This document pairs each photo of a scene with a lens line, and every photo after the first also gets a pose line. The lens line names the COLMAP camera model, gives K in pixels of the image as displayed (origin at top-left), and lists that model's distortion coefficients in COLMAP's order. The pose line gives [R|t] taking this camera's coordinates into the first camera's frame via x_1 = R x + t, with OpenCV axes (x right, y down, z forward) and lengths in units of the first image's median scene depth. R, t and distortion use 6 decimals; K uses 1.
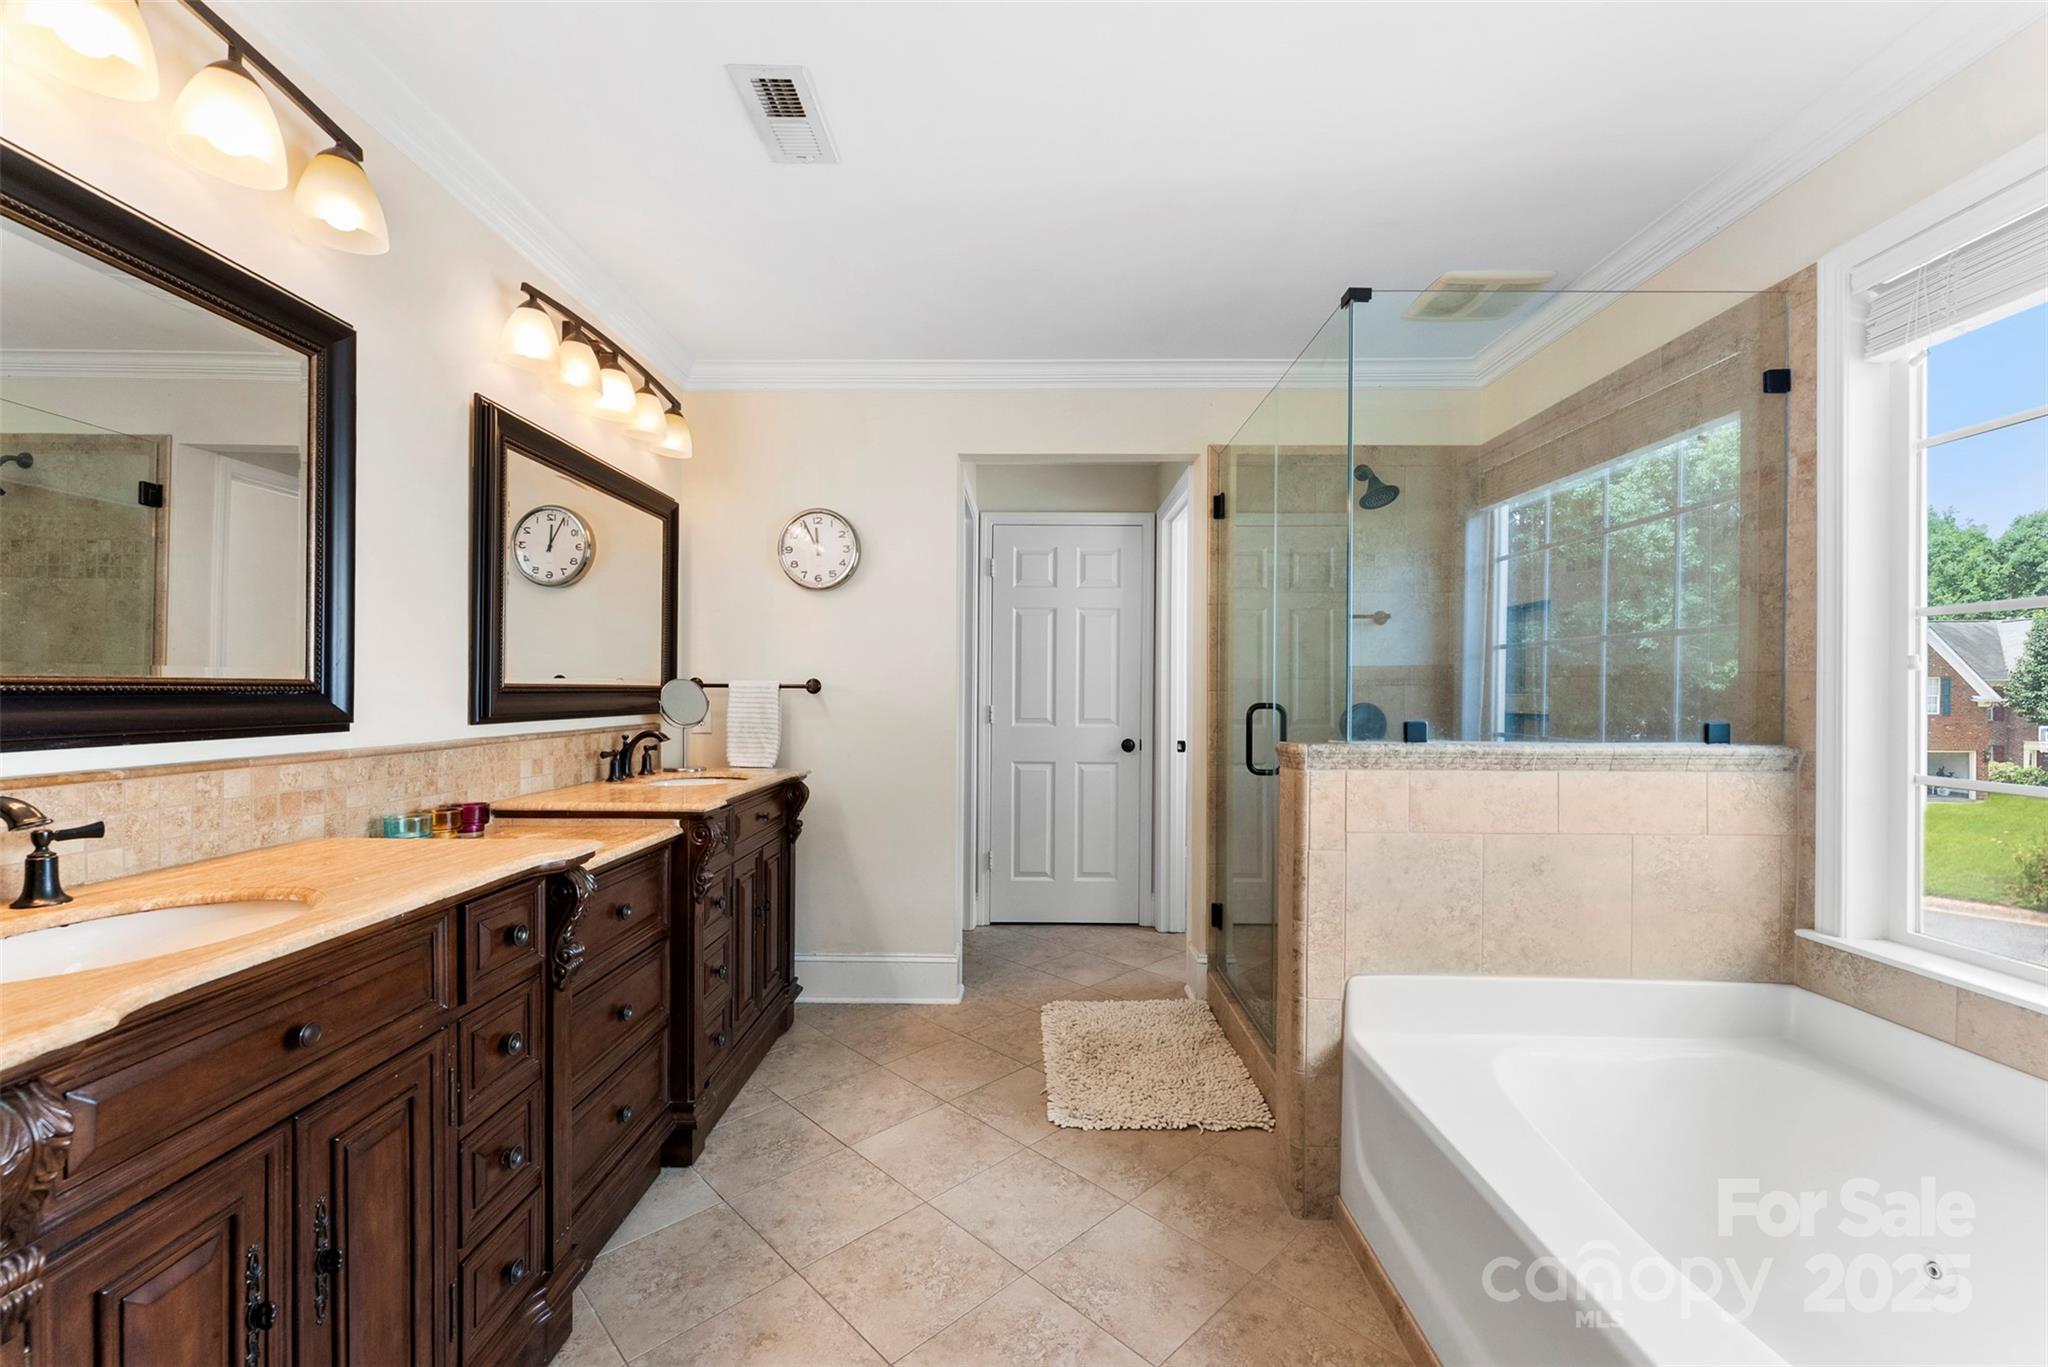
lens RADIAL K [[825.8, 0, 1030.3], [0, 825.8, 693.0], [0, 0, 1]] dist [-0.000825, -0.000466]
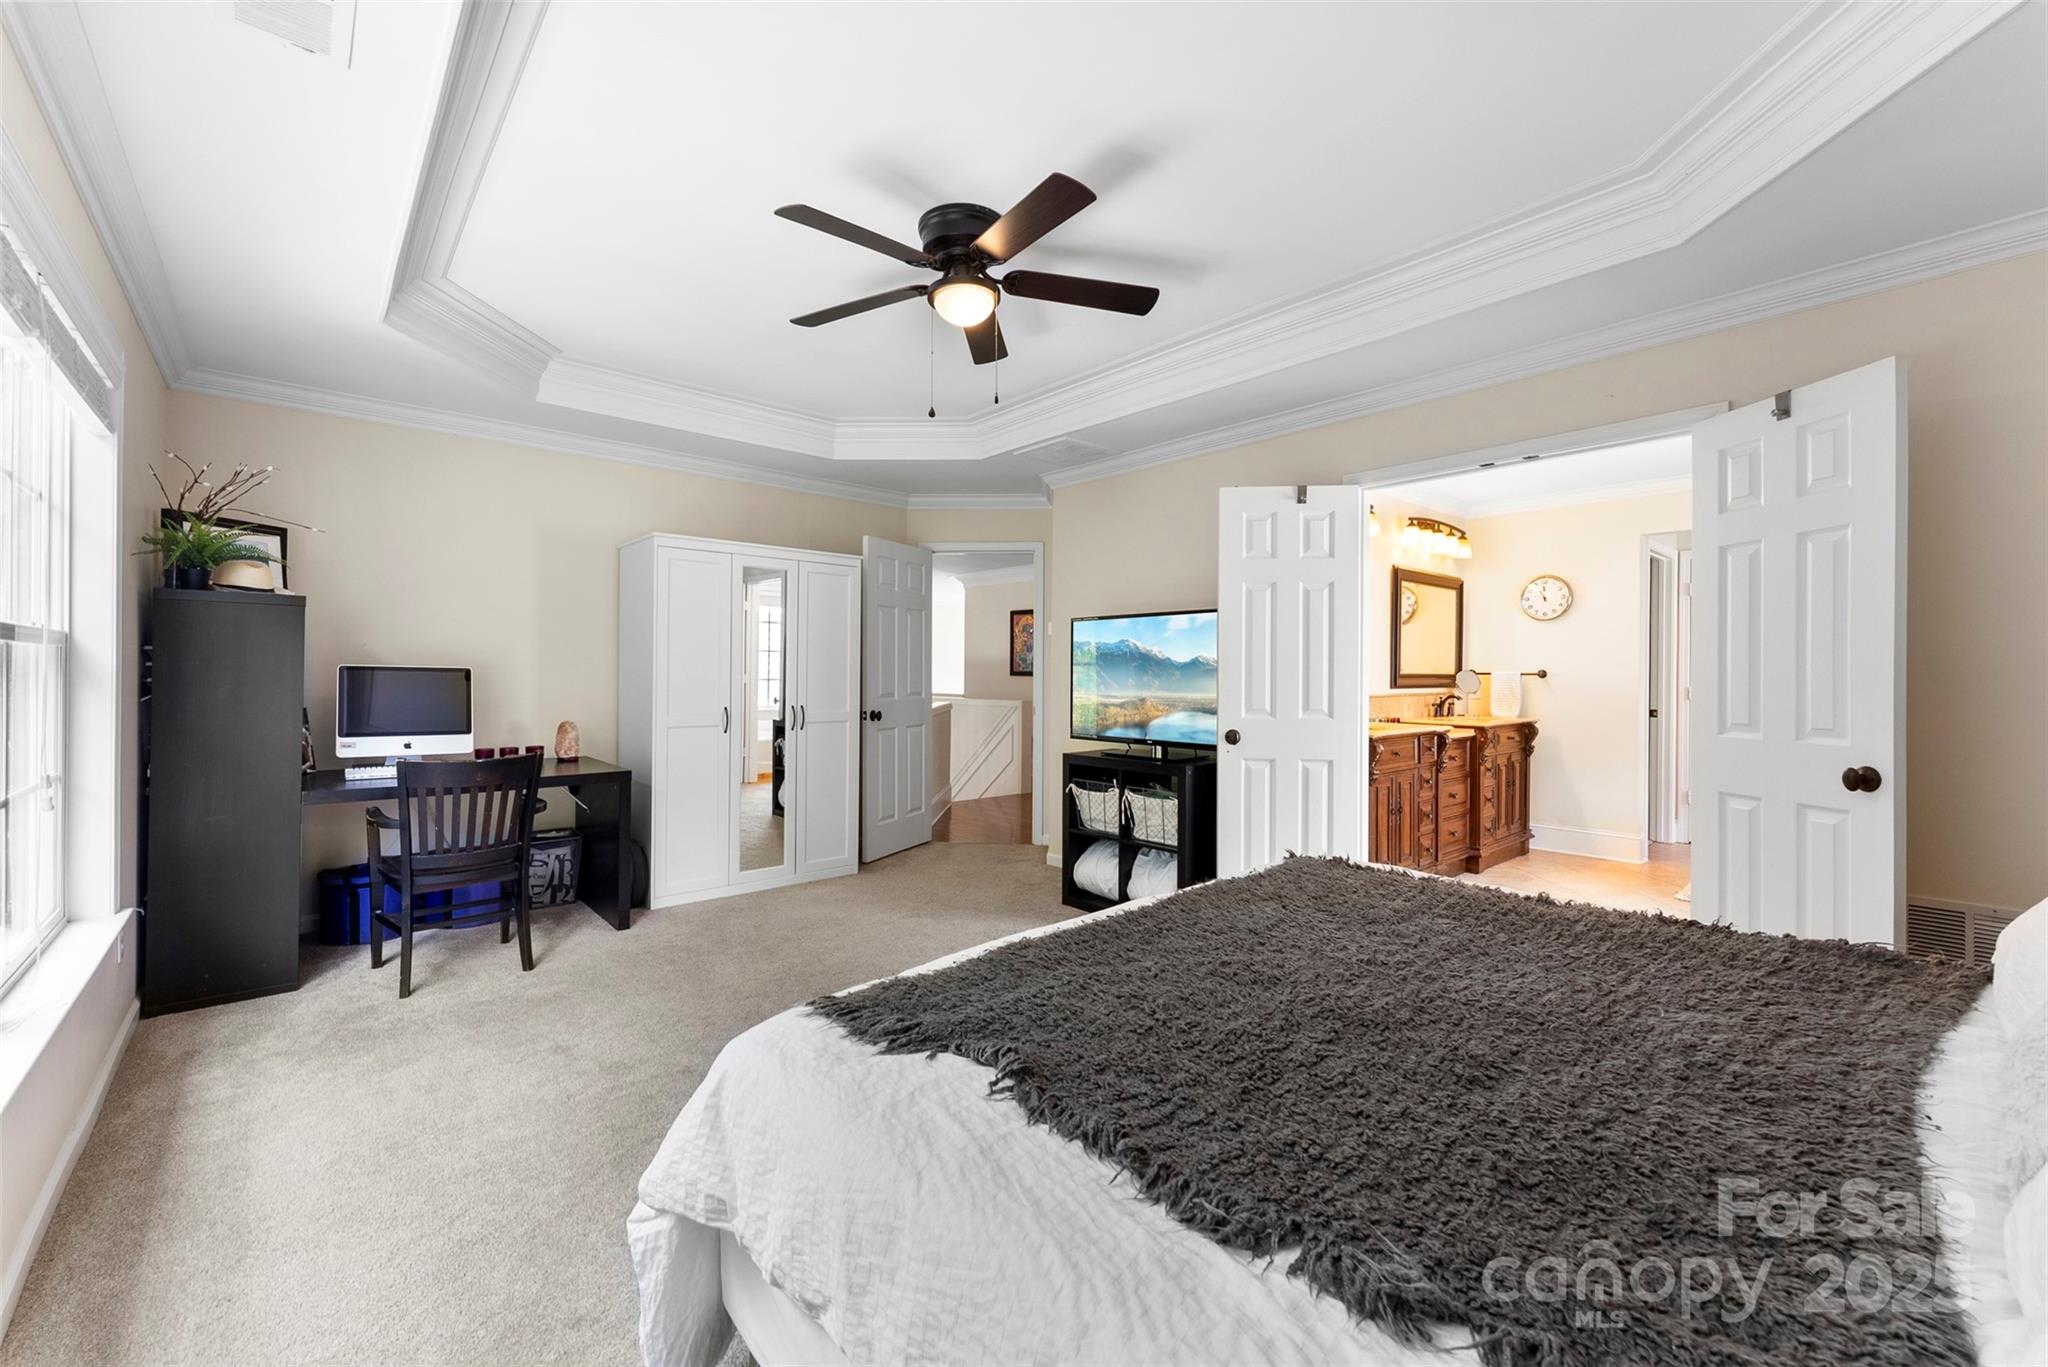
lens RADIAL K [[825.8, 0, 1012.7], [0, 825.8, 680.2], [0, 0, 1]] dist [-0.000825, -0.000466]
pose [[0.660353, 0.000388, -0.750955, 0.486556], [-0.003660, 0.999990, -0.002701, 0.021790], [0.750946, 0.004532, 0.660348, -1.573726]]
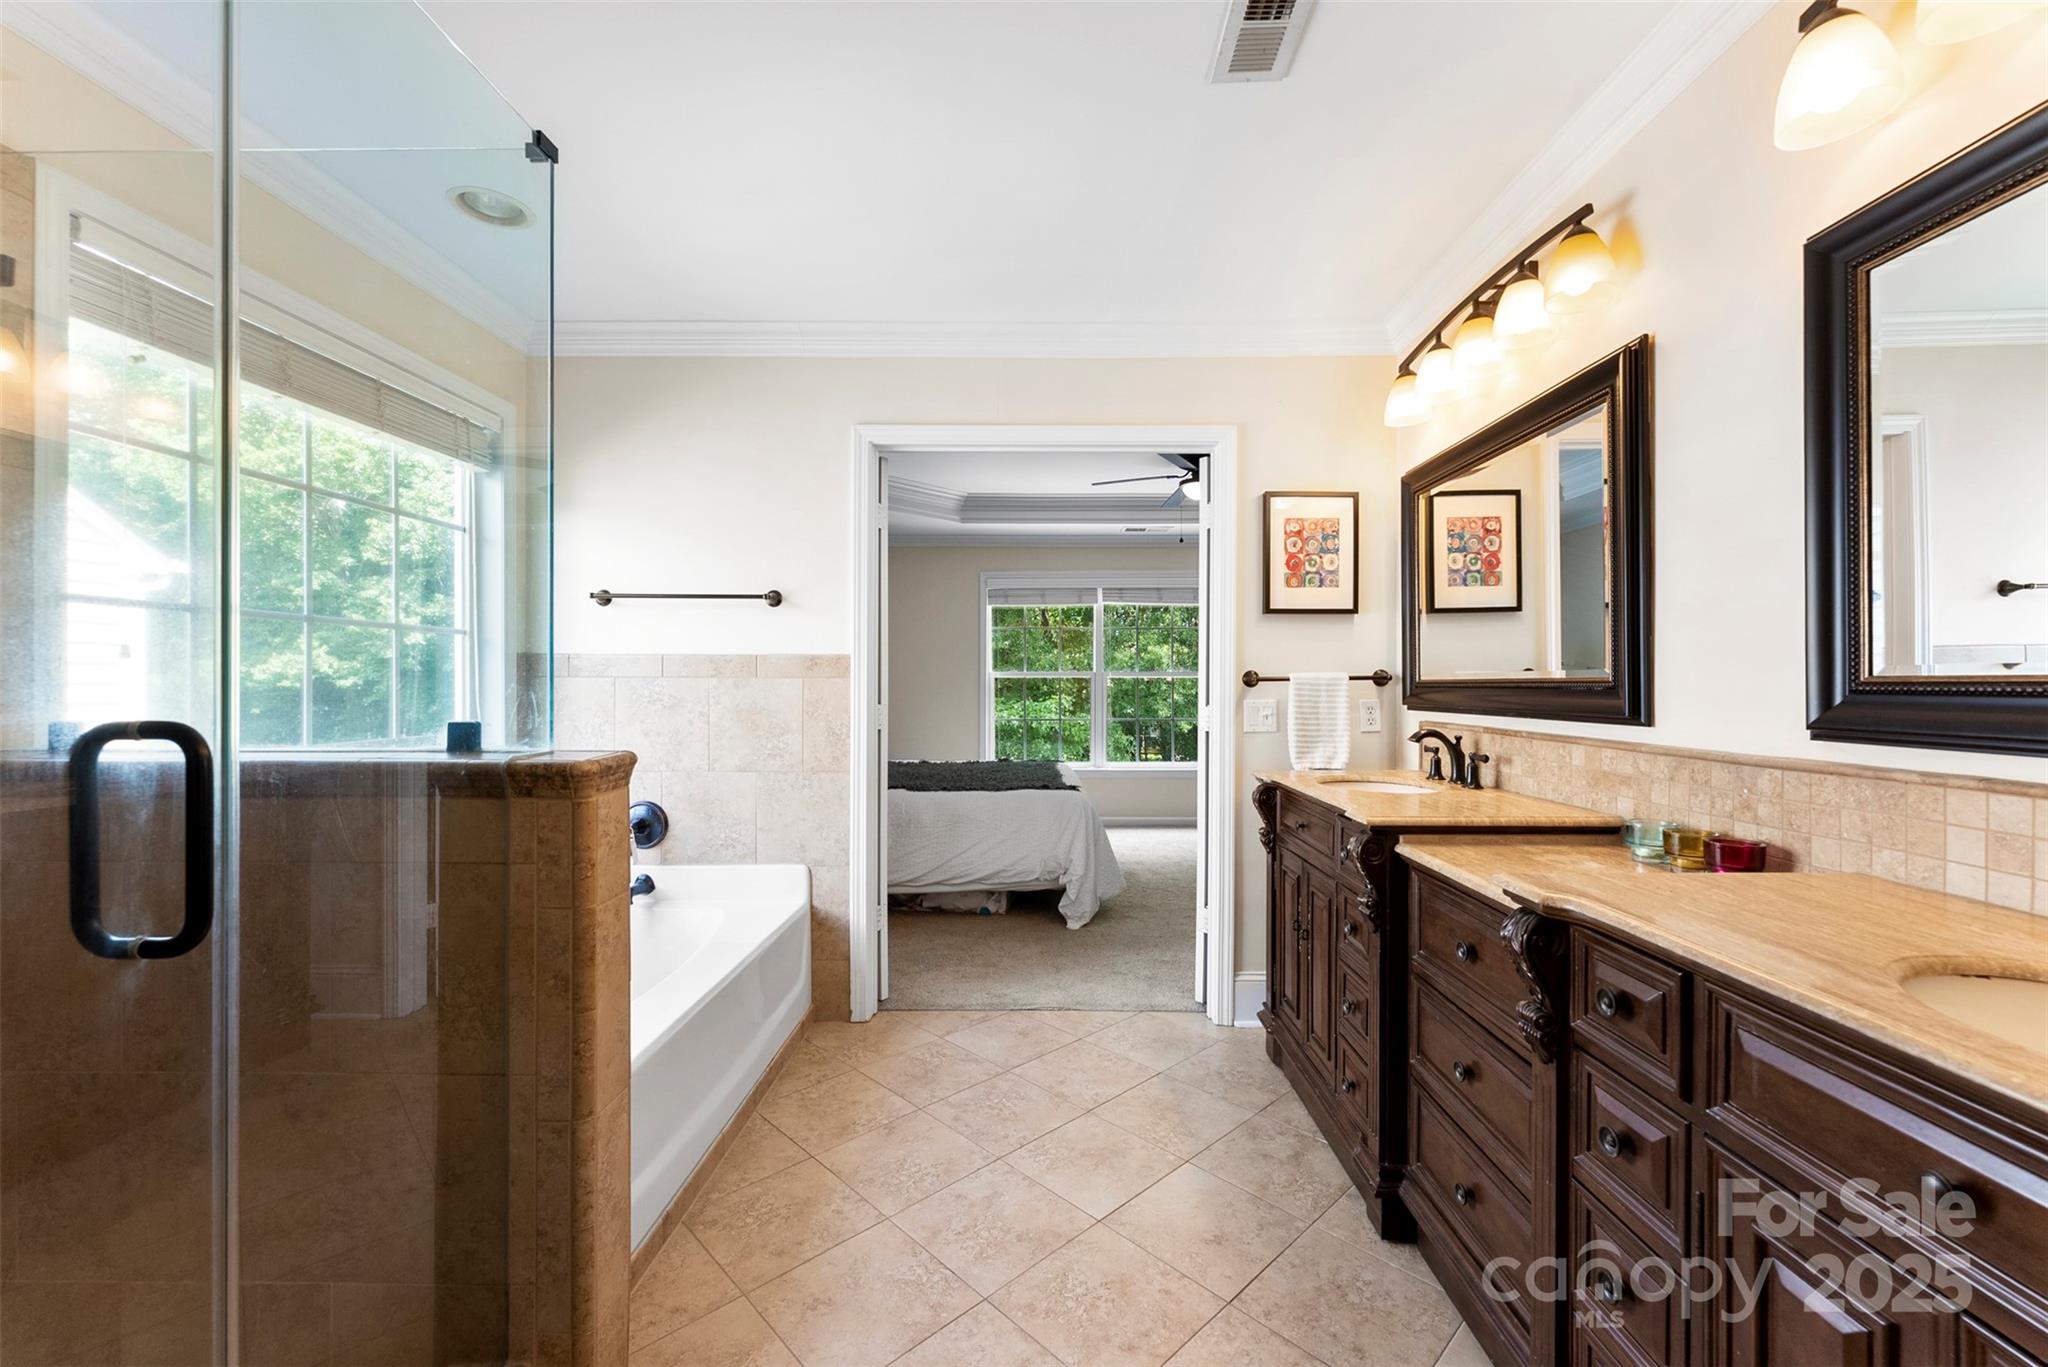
lens RADIAL K [[825.8, 0, 1027.5], [0, 825.8, 684.8], [0, 0, 1]] dist [-0.000825, -0.000466]
pose [[-0.999834, -0.005099, 0.017465, -0.053335], [-0.005017, 0.999976, 0.004713, -0.005037], [-0.017488, 0.004624, -0.999836, 1.540323]]
